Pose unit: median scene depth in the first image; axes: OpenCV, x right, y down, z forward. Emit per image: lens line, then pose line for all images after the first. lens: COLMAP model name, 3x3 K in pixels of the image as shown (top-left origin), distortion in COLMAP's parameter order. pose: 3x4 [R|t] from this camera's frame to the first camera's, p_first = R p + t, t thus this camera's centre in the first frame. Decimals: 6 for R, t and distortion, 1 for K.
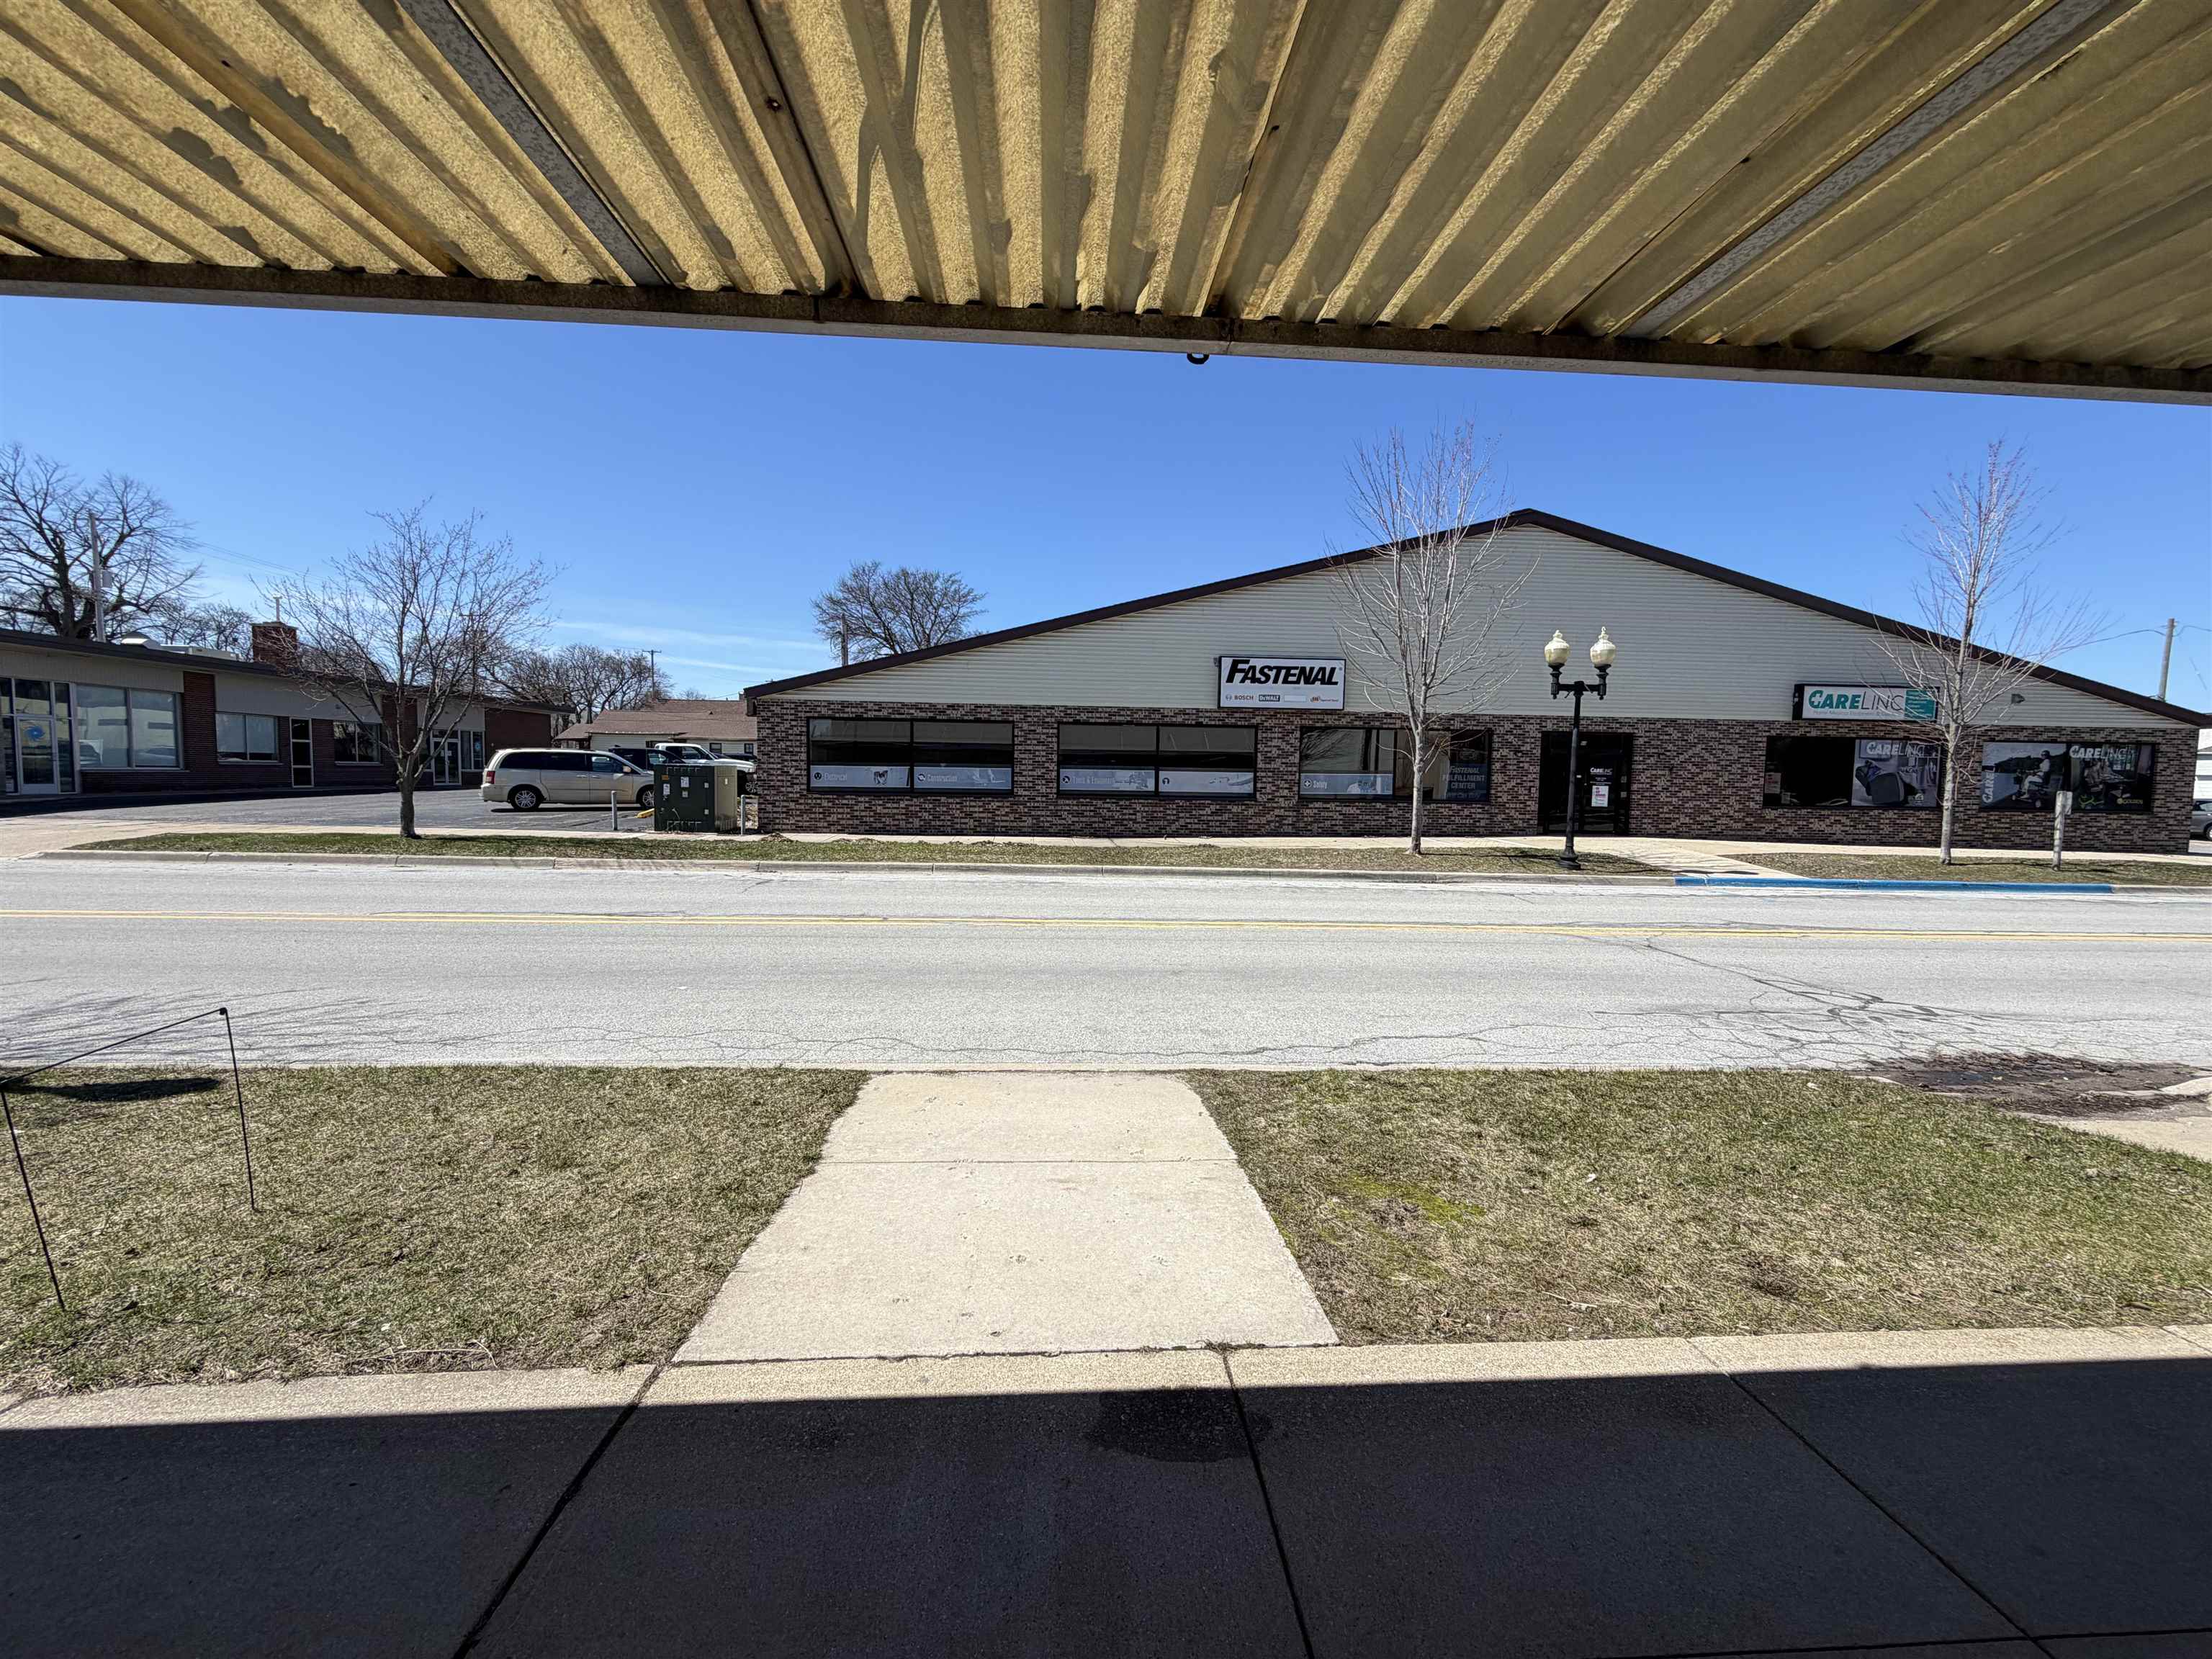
lens RADIAL K [[878.9, 0, 1095.9], [0, 878.9, 839.5], [0, 0, 1]] dist [-0.001255, -0.000081]
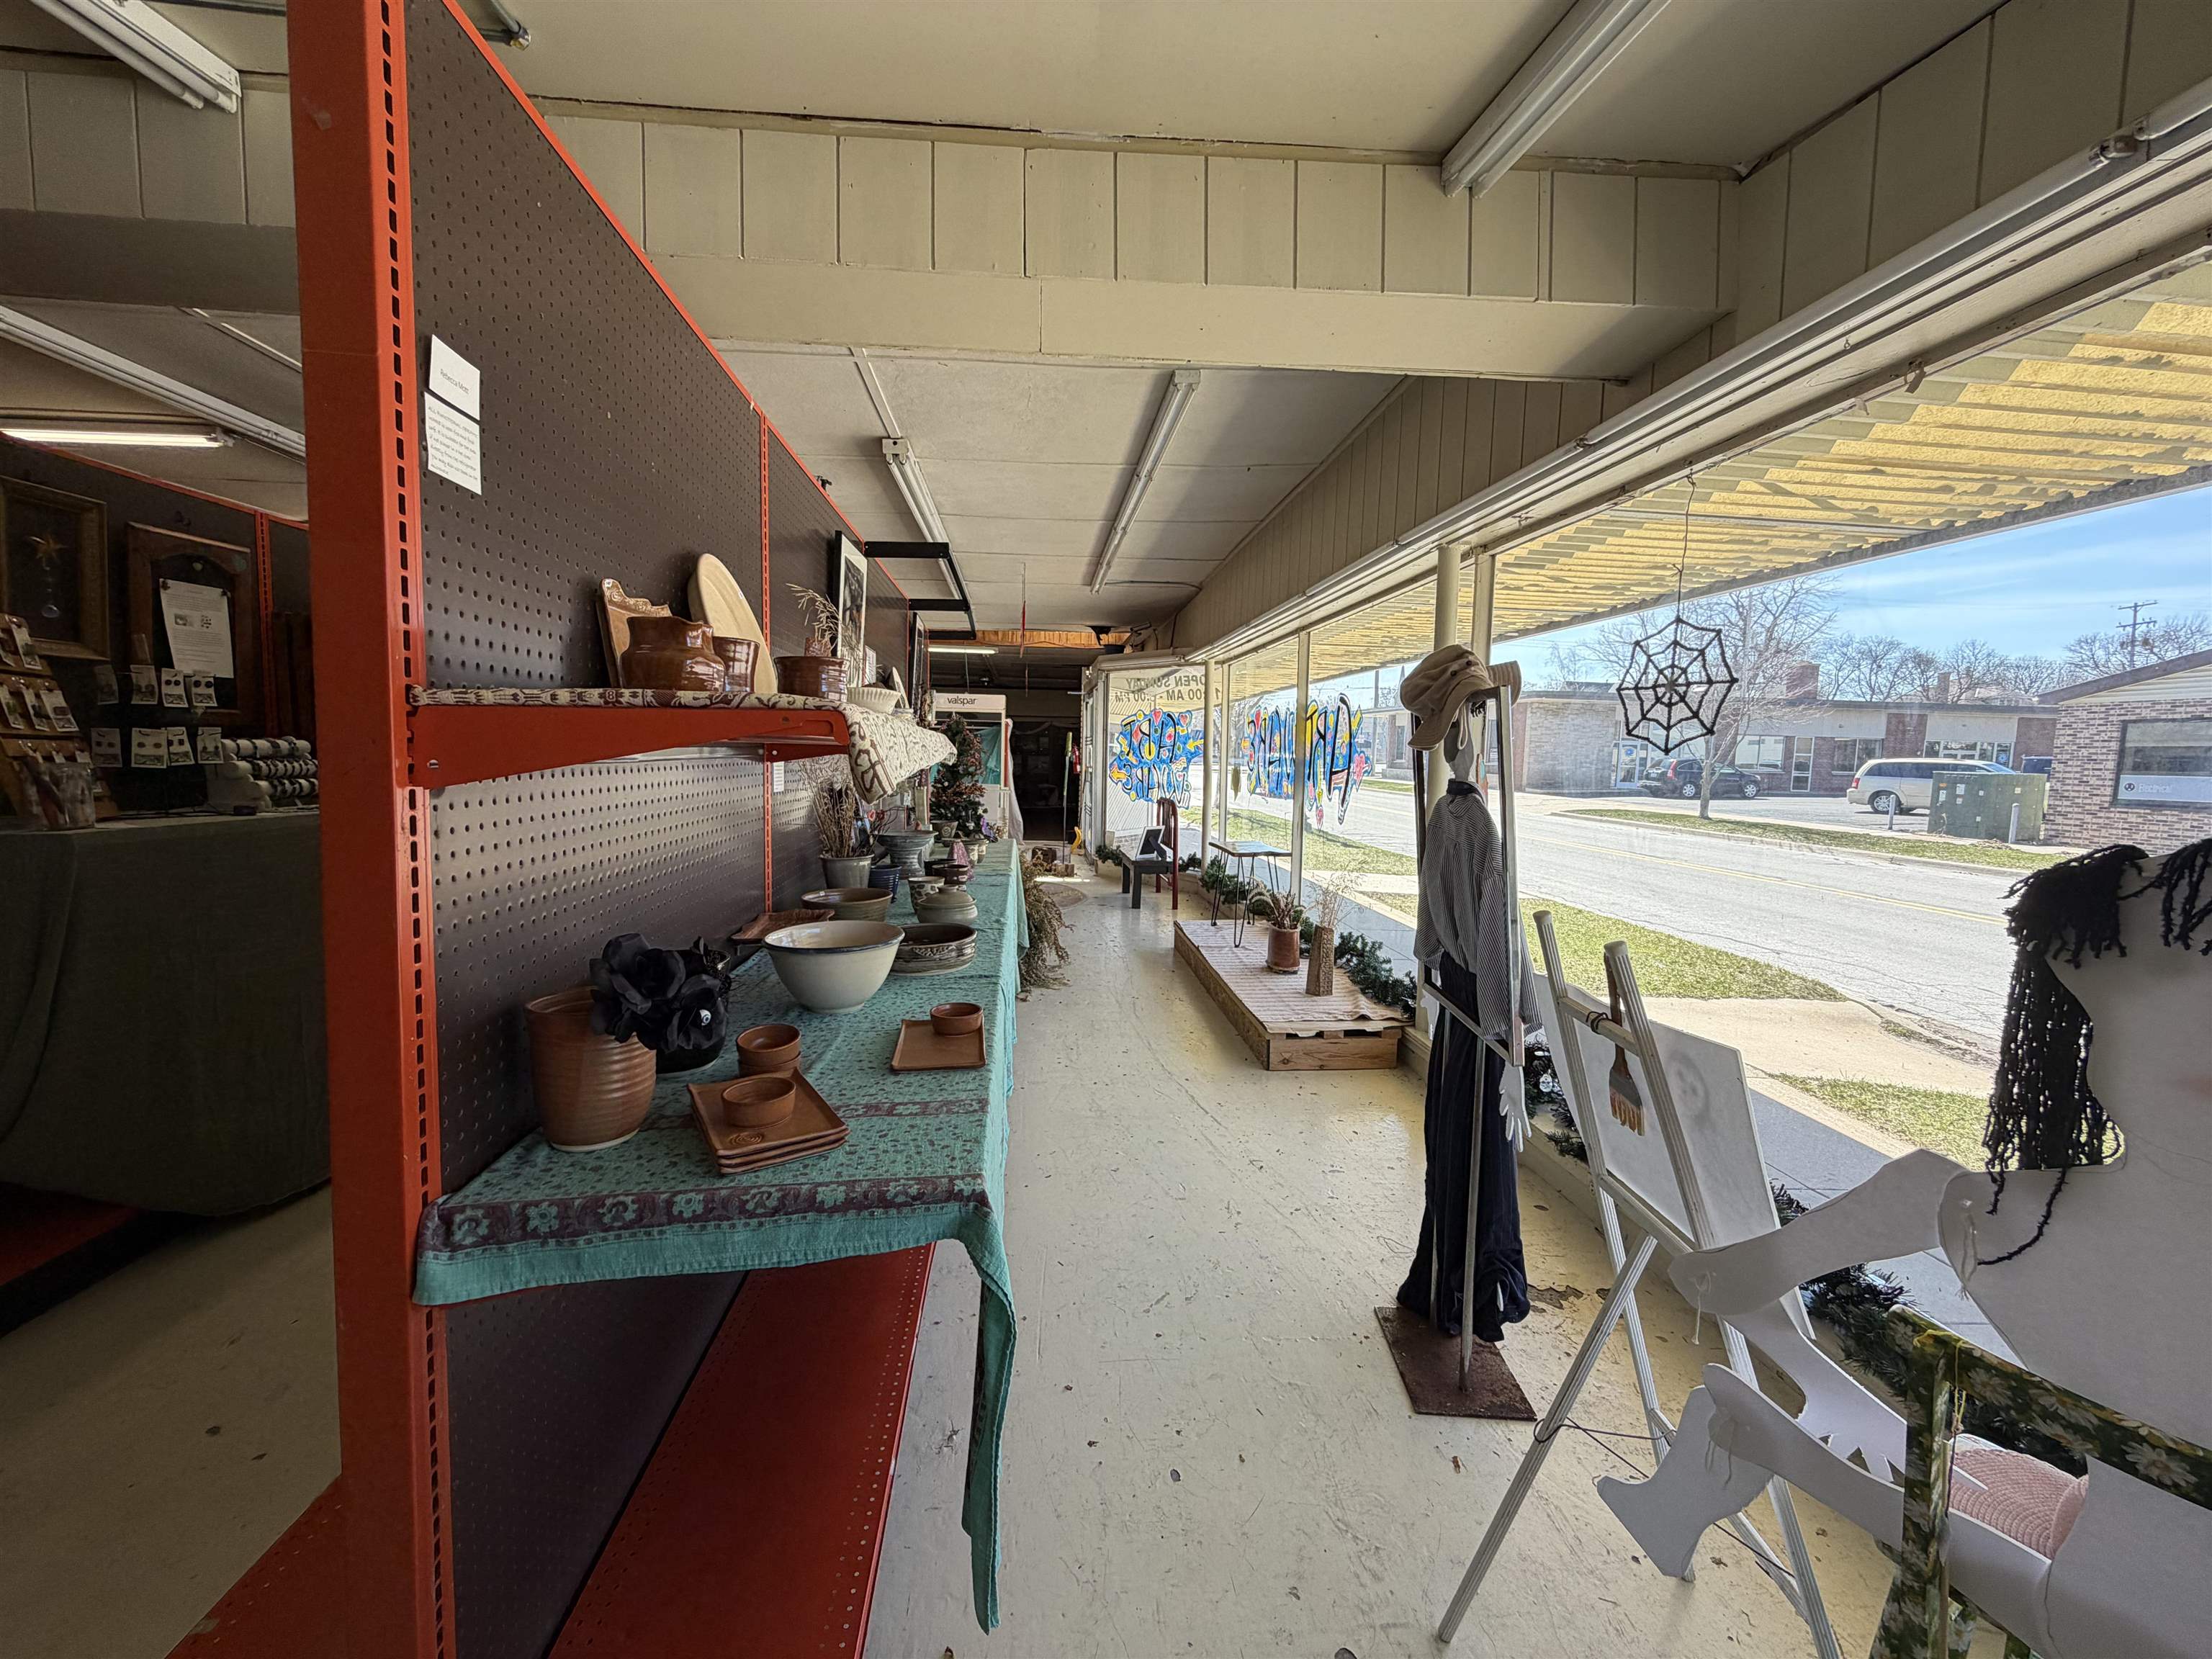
lens RADIAL K [[878.9, 0, 1102.7], [0, 878.9, 817.0], [0, 0, 1]] dist [-0.001255, -0.000081]
pose [[0.025190, 0.058178, -0.997988, 0.460155], [-0.100282, 0.993417, 0.055381, 0.010052], [0.994640, 0.098685, 0.030859, -0.035207]]
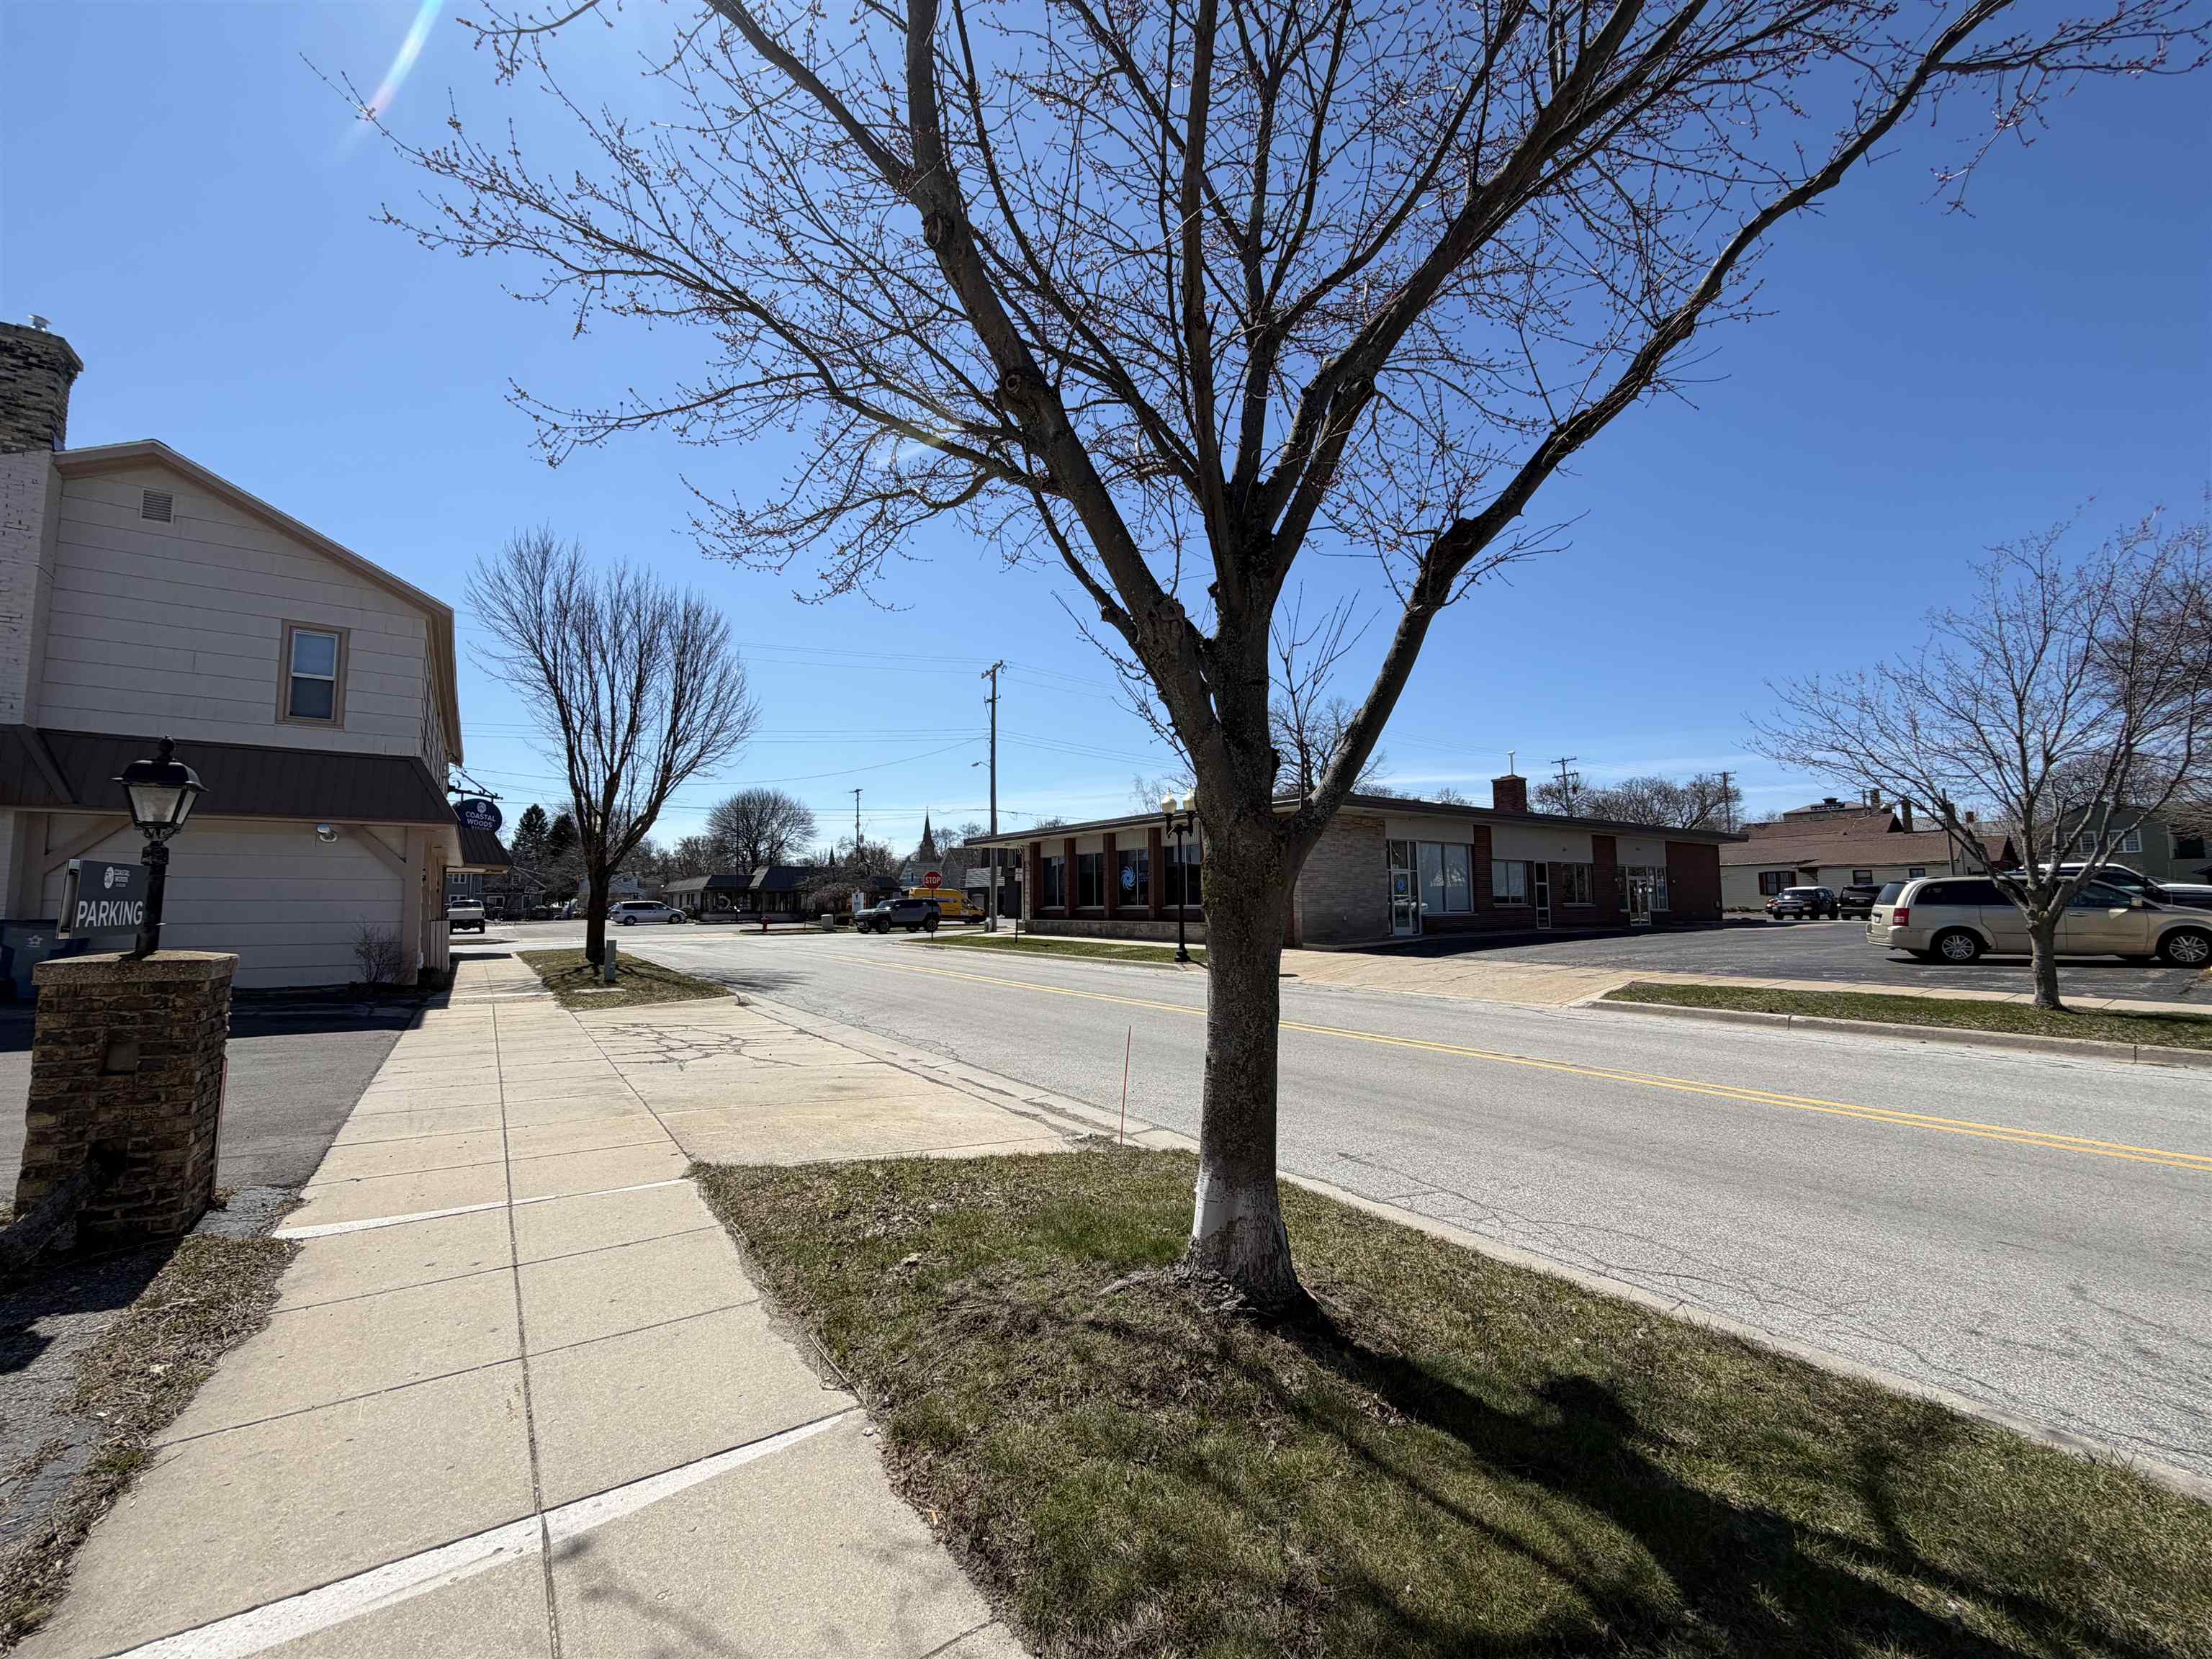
lens RADIAL K [[878.9, 0, 1101.1], [0, 878.9, 827.4], [0, 0, 1]] dist [-0.001255, -0.000081]
pose [[0.526866, -0.097448, -0.844343, -0.407356], [-0.048007, 0.988408, -0.144031, -0.006031], [0.848591, 0.116420, 0.516081, 0.024994]]
